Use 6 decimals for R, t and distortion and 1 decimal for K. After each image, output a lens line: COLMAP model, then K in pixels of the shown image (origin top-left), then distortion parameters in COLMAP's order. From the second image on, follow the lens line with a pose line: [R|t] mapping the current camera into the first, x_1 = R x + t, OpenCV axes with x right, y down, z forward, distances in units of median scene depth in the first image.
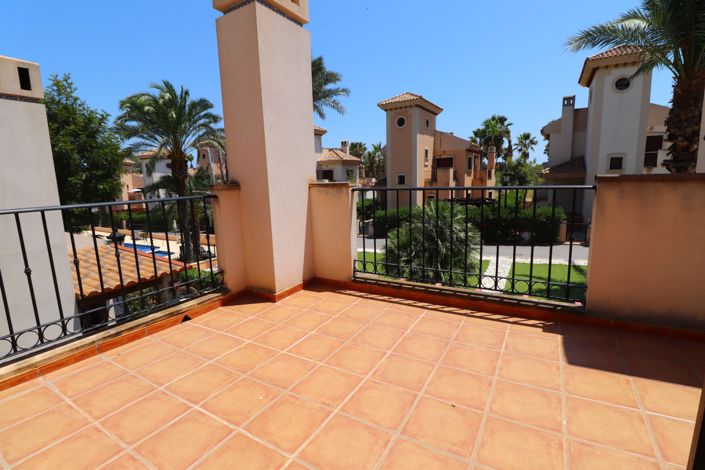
lens RADIAL K [[325.4, 0, 348.3], [0, 325.4, 233.1], [0, 0, 1]] dist [-0.008702, -0.007628]
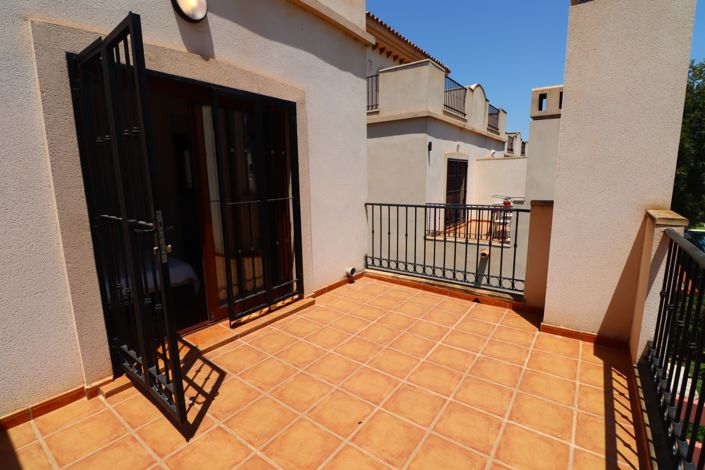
lens RADIAL K [[325.4, 0, 353.1], [0, 325.4, 232.9], [0, 0, 1]] dist [-0.008702, -0.007628]
pose [[-0.080868, 0.200100, -0.976432, 0.874764], [-0.145410, 0.966791, 0.210167, -0.230611], [0.986061, 0.158979, -0.049086, 0.623813]]
